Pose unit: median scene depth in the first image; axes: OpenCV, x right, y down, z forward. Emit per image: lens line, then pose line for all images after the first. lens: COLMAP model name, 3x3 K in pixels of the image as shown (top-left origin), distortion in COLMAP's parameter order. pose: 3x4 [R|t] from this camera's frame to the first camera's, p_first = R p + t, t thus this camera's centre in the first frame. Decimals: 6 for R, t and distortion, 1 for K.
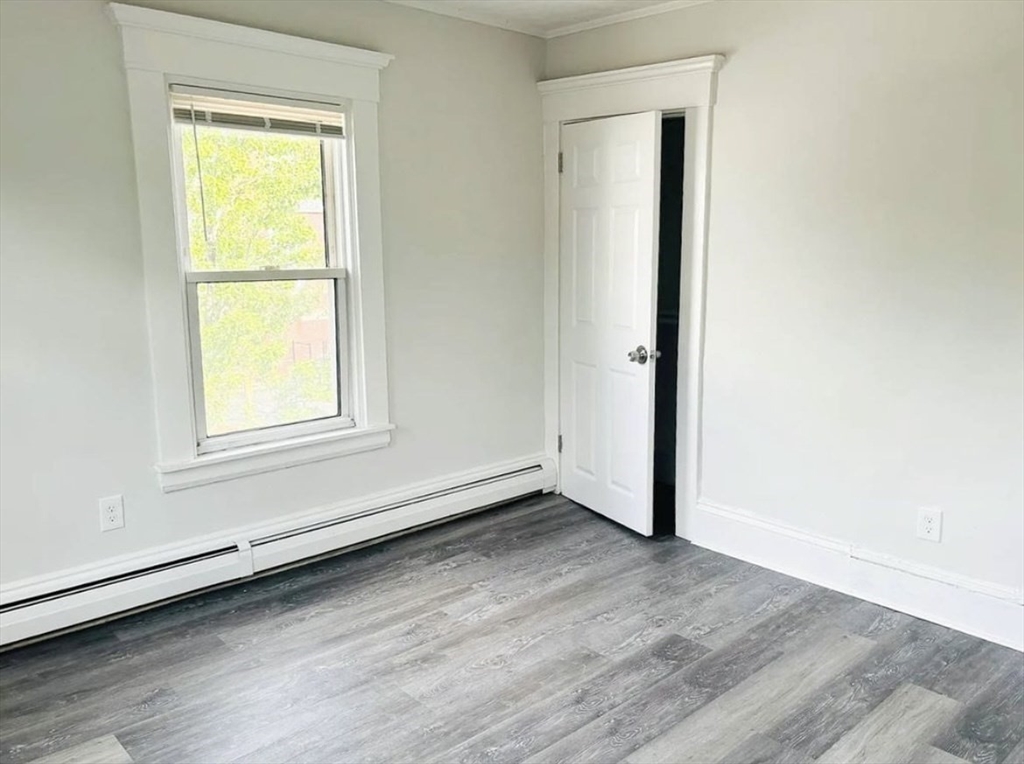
lens RADIAL K [[779.6, 0, 511.2], [0, 779.6, 374.2], [0, 0, 1]] dist [0.001866, -0.003513]
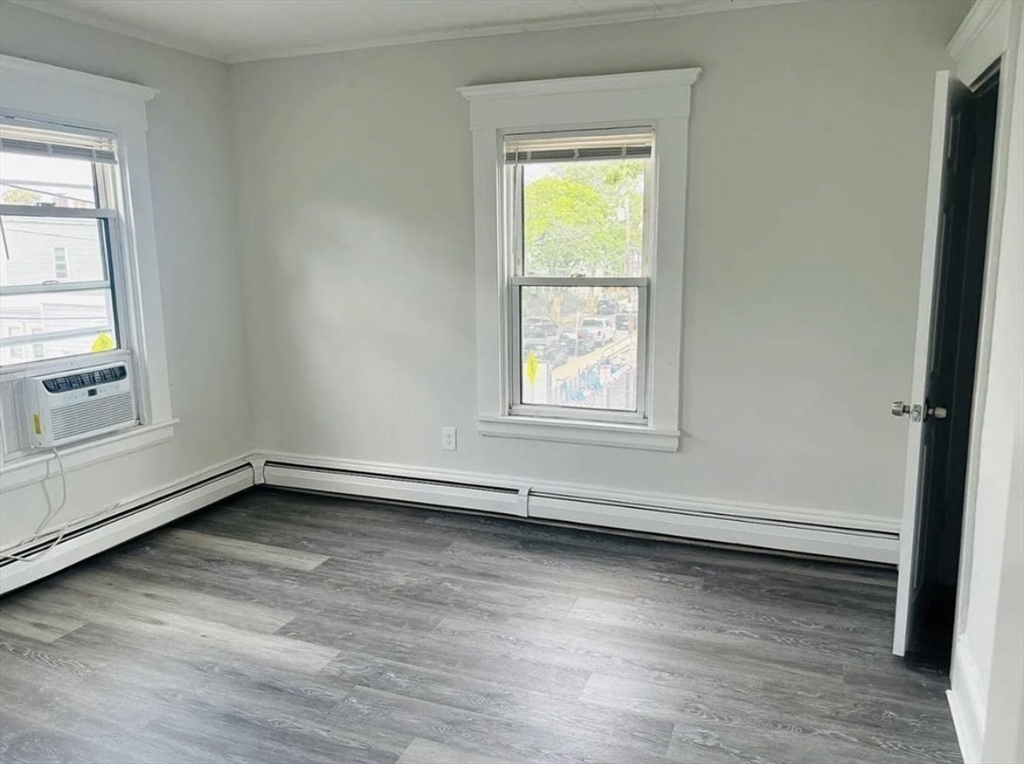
lens RADIAL K [[745.7, 0, 512.0], [0, 745.7, 382.0], [0, 0, 1]] dist [0.121597, -0.285735]
pose [[0.478844, 0.156452, -0.863847, 0.659025], [-0.147191, 0.984371, 0.096690, -0.071191], [0.865473, 0.080851, 0.494388, 0.355353]]
